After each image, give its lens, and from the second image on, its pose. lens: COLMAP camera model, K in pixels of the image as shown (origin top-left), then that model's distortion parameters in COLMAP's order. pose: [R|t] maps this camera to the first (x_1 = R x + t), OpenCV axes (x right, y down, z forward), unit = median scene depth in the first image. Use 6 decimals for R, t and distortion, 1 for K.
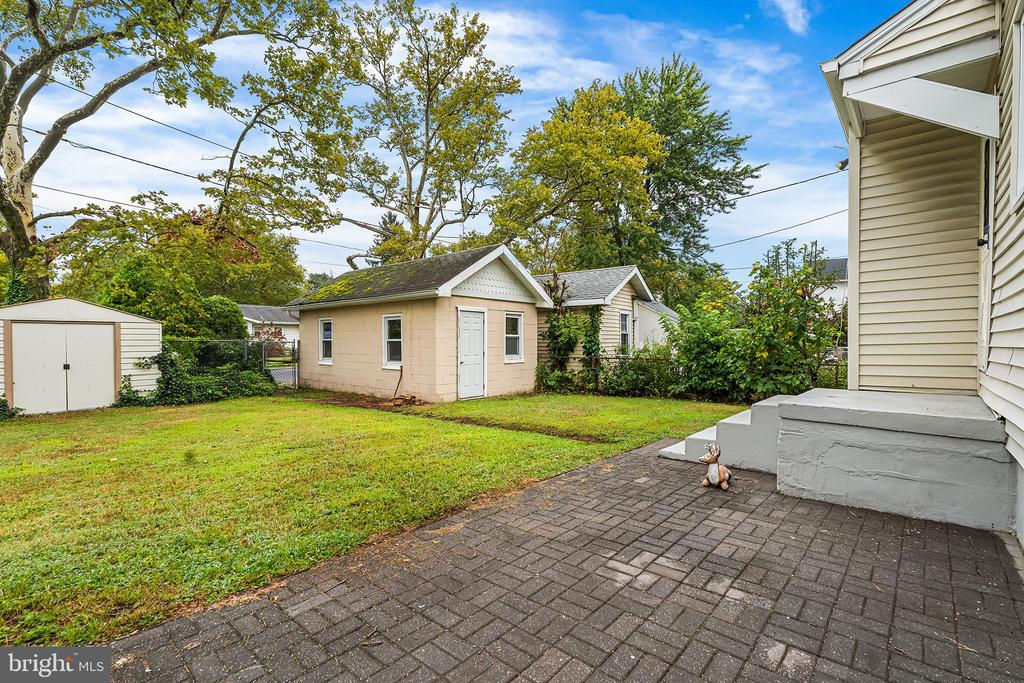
lens RADIAL K [[461.4, 0, 519.1], [0, 461.4, 344.0], [0, 0, 1]] dist [-0.007932, 0.000201]
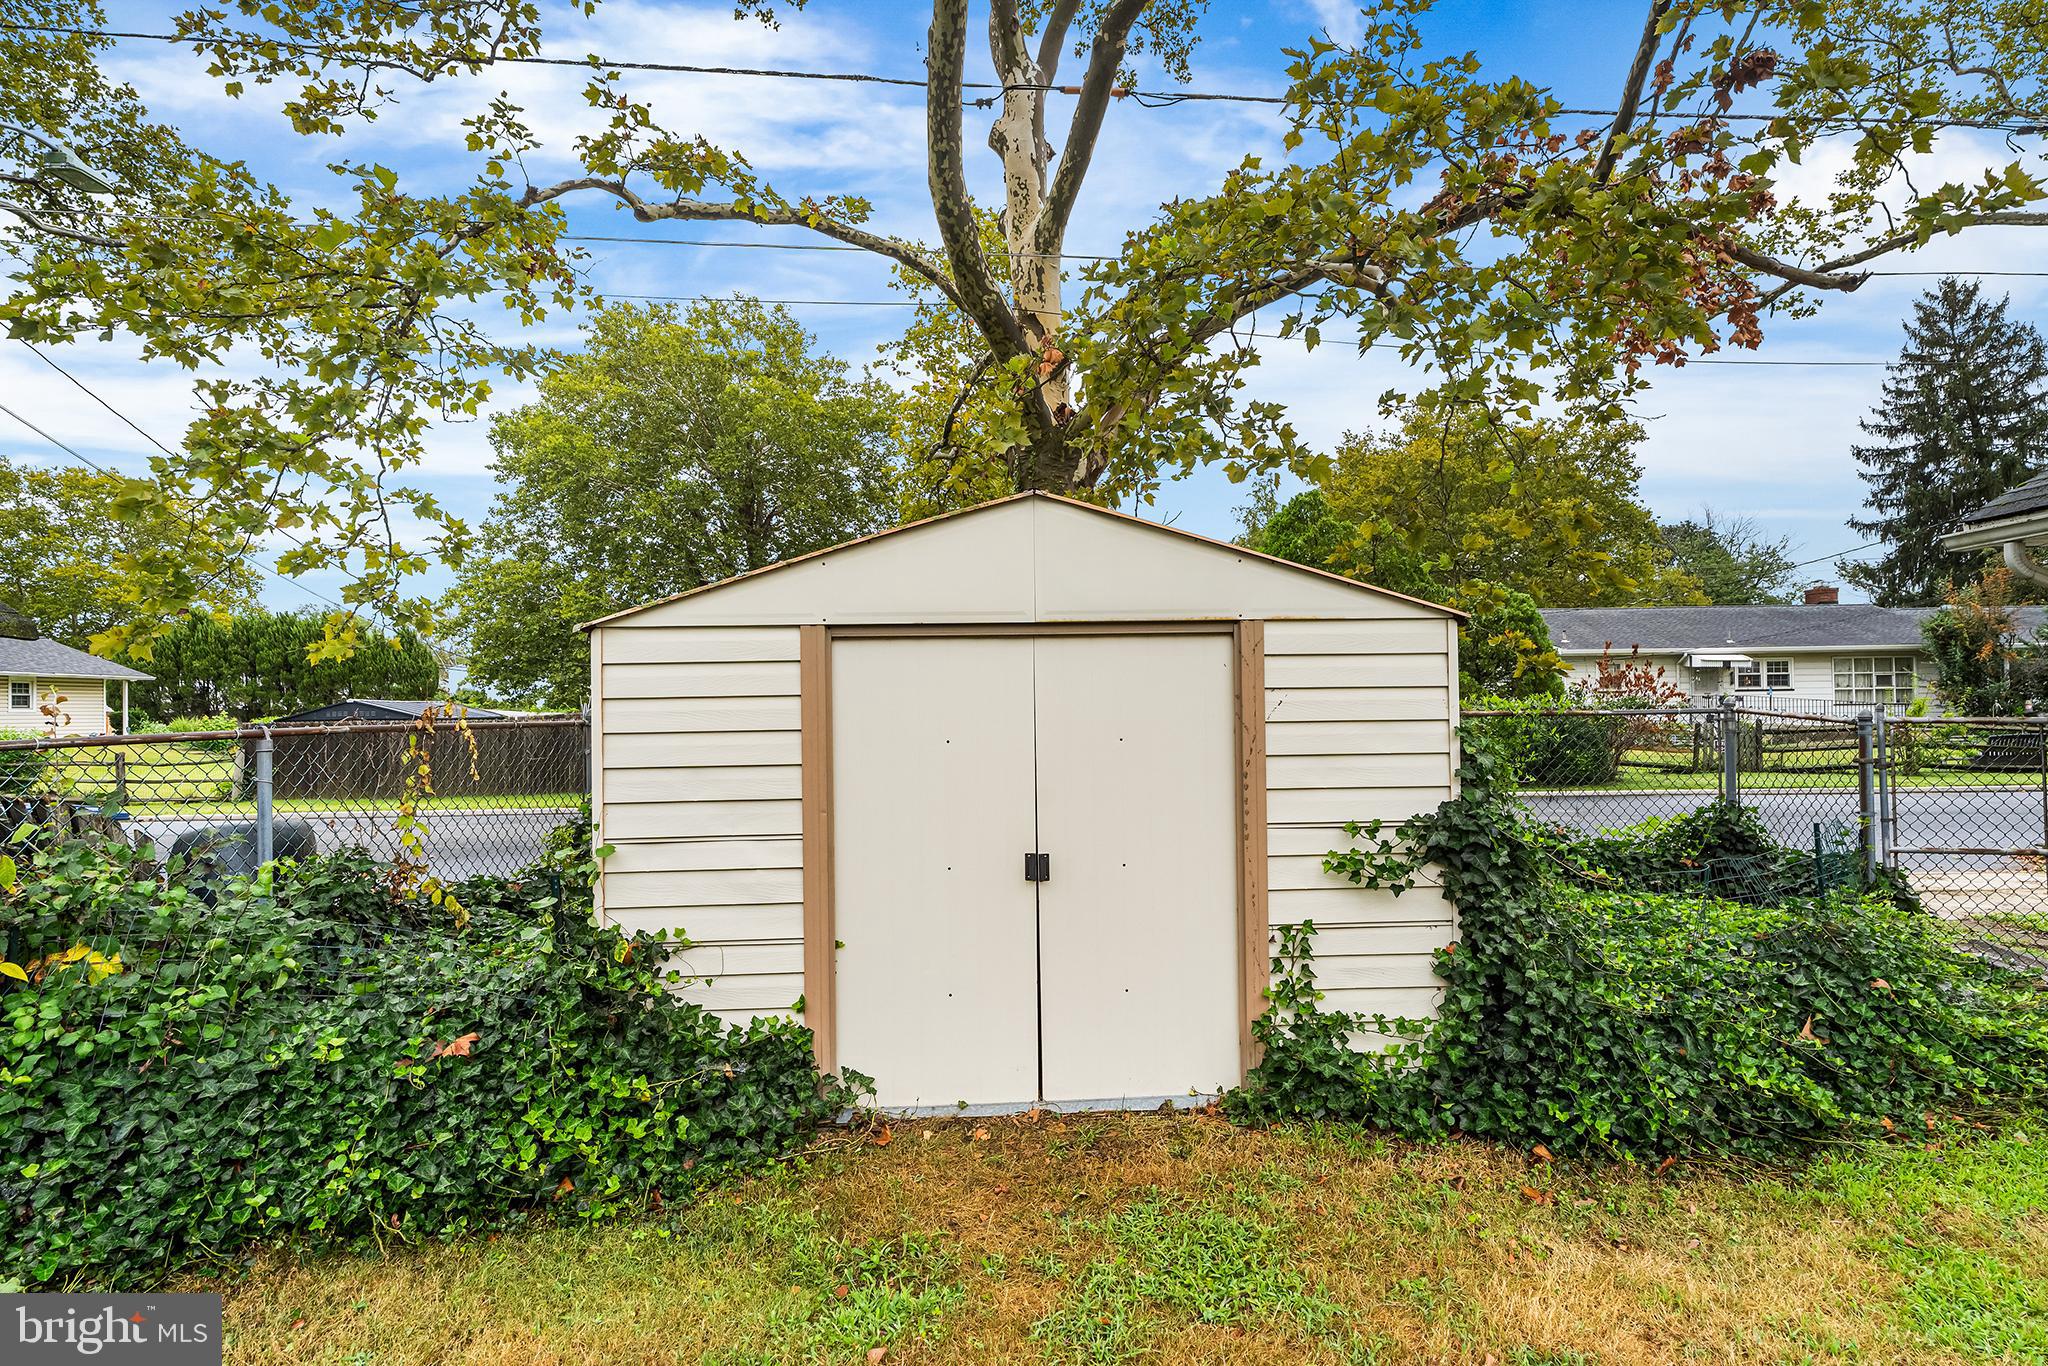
lens RADIAL K [[1017.2, 0, 1019.9], [0, 1017.2, 678.2], [0, 0, 1]] dist [-0.006802, 0.000527]
pose [[0.576986, -0.026035, -0.816339, -0.571214], [0.002226, 0.999538, -0.030304, -0.012903], [0.816751, 0.015668, 0.576777, 0.660454]]
